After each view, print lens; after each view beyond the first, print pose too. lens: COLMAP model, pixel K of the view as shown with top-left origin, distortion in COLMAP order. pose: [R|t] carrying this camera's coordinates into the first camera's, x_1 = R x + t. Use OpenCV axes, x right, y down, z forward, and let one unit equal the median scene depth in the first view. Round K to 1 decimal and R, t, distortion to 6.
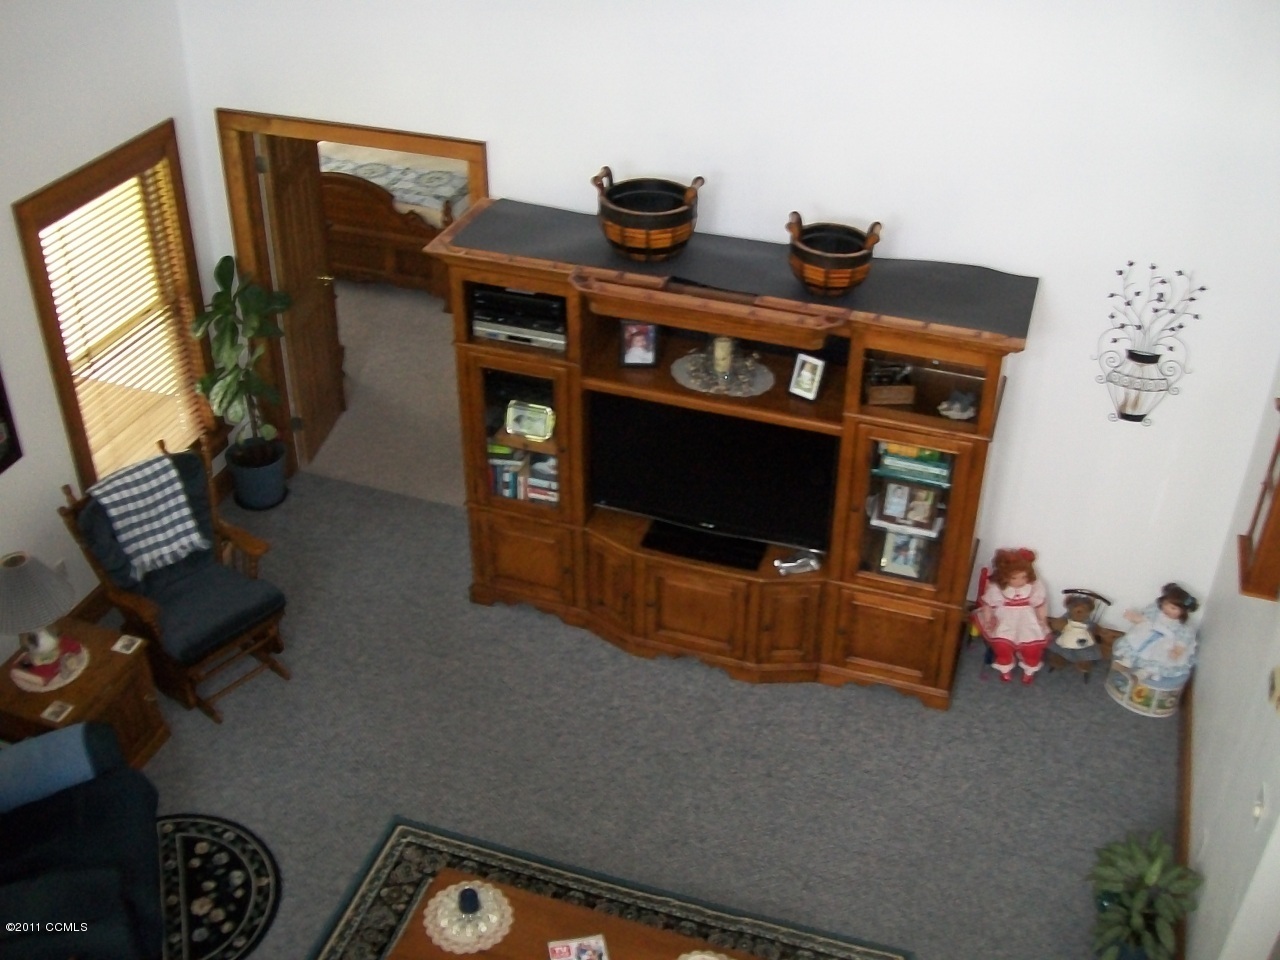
lens RADIAL K [[1375.2, 0, 649.2], [0, 1375.2, 481.2], [0, 0, 1]] dist [-0.140393, 0.000000]
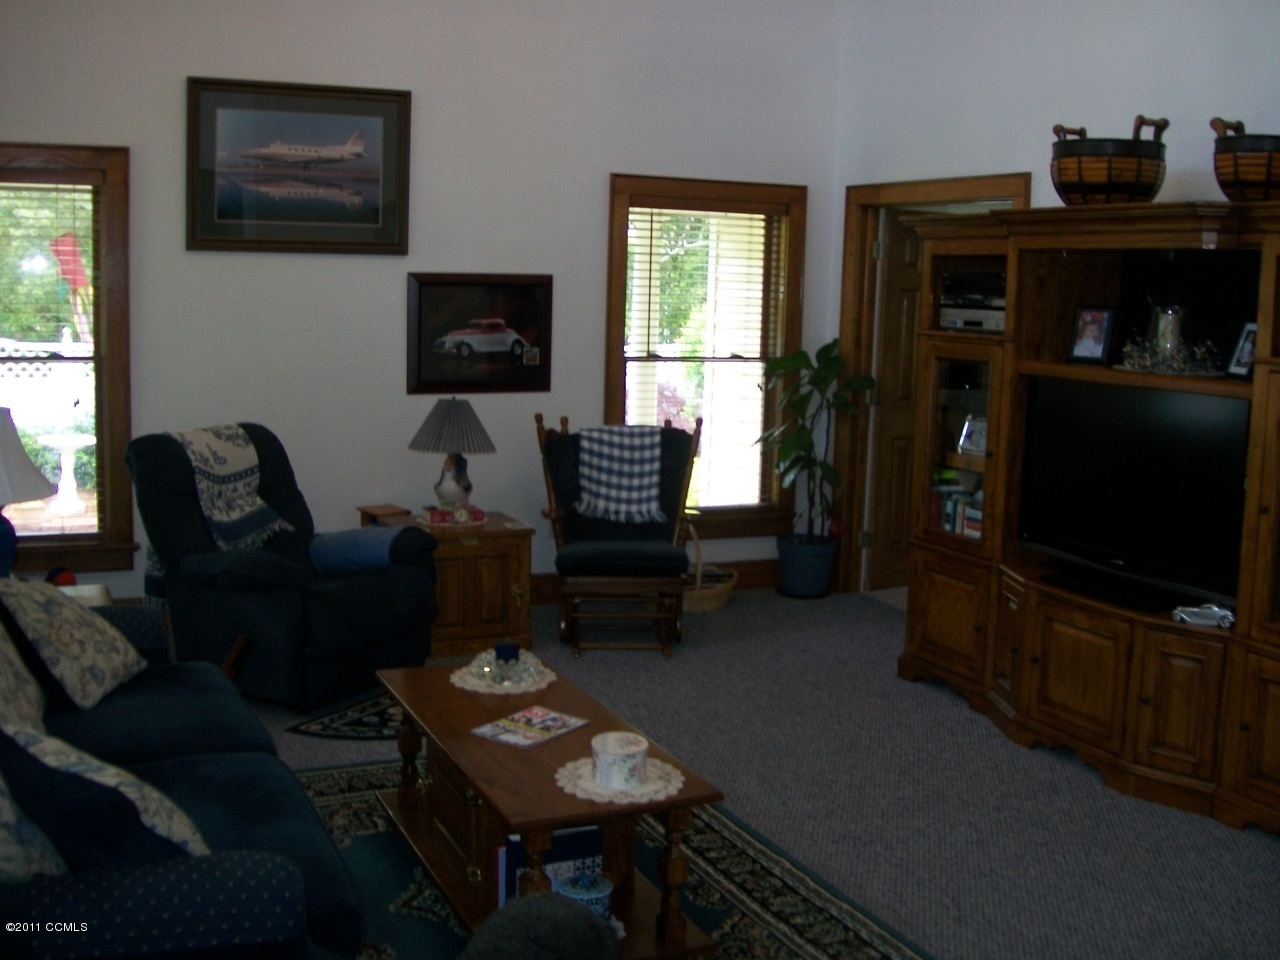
lens RADIAL K [[1375.2, 0, 647.7], [0, 1375.2, 478.4], [0, 0, 1]] dist [-0.140393, 0.000000]
pose [[0.688388, 0.107555, -0.717324, 0.404911], [-0.420842, 0.864696, -0.274214, 0.315110], [0.590774, 0.490646, 0.640510, 0.340481]]
